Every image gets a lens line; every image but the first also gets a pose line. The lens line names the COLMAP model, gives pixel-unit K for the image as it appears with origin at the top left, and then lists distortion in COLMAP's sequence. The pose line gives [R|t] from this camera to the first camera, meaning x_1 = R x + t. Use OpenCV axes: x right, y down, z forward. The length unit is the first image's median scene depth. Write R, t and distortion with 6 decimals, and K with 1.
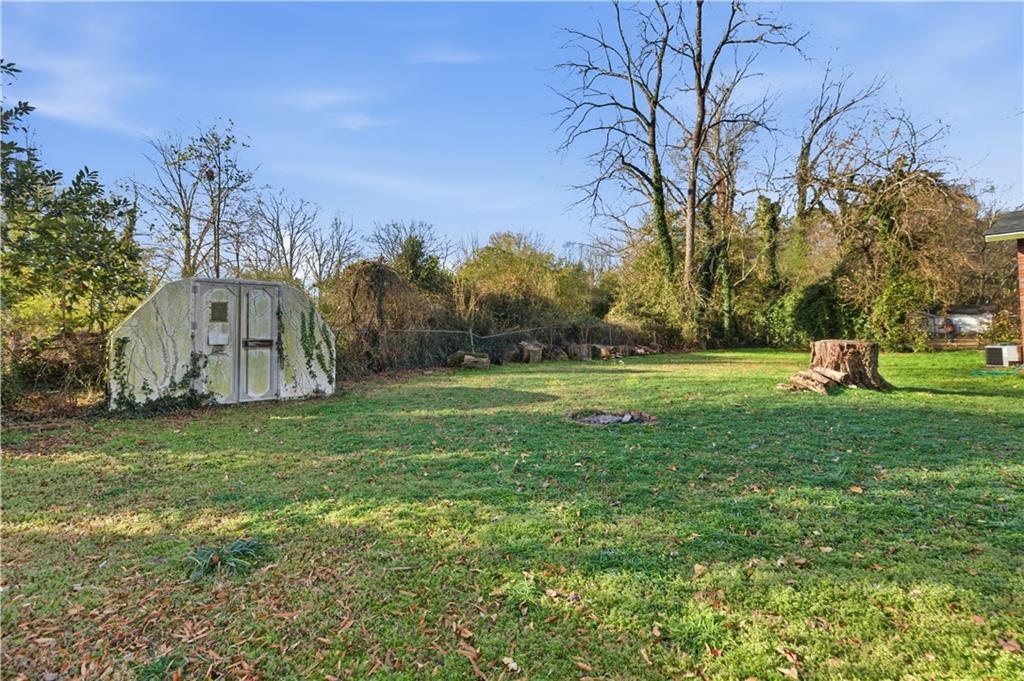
lens RADIAL K [[440.4, 0, 509.0], [0, 440.4, 334.4], [0, 0, 1]] dist [0.011437, -0.000182]
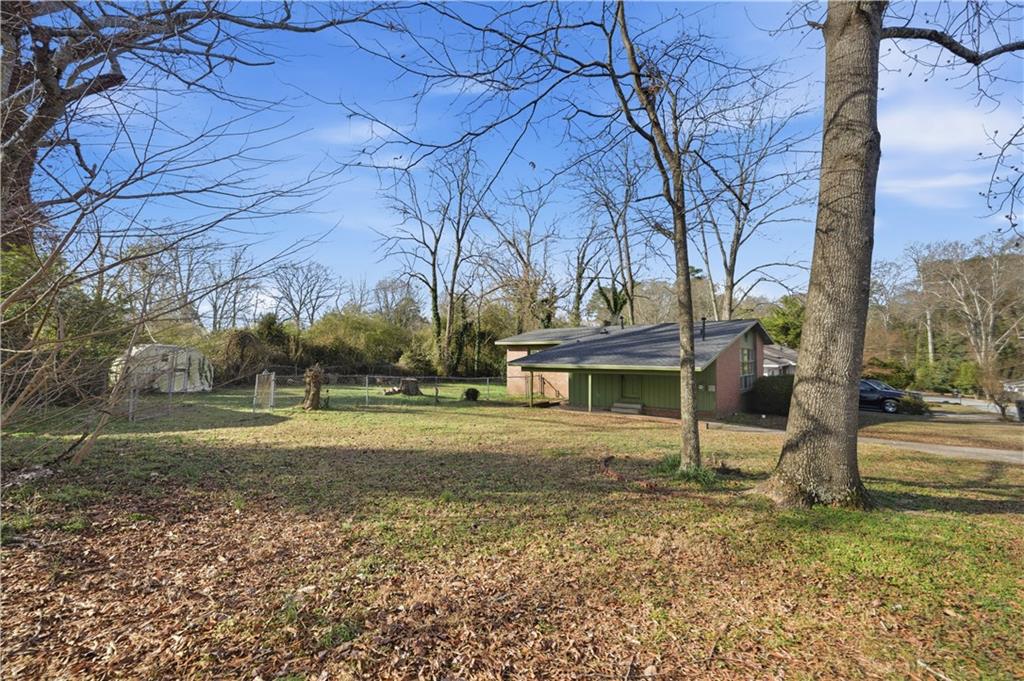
lens RADIAL K [[431.9, 0, 521.6], [0, 431.9, 339.0], [0, 0, 1]] dist [0.003366, -0.000285]
pose [[0.975318, 0.063246, 0.211554, 0.454260], [-0.050361, 0.996564, -0.065754, -0.051925], [-0.214986, 0.053477, 0.975152, -1.035011]]
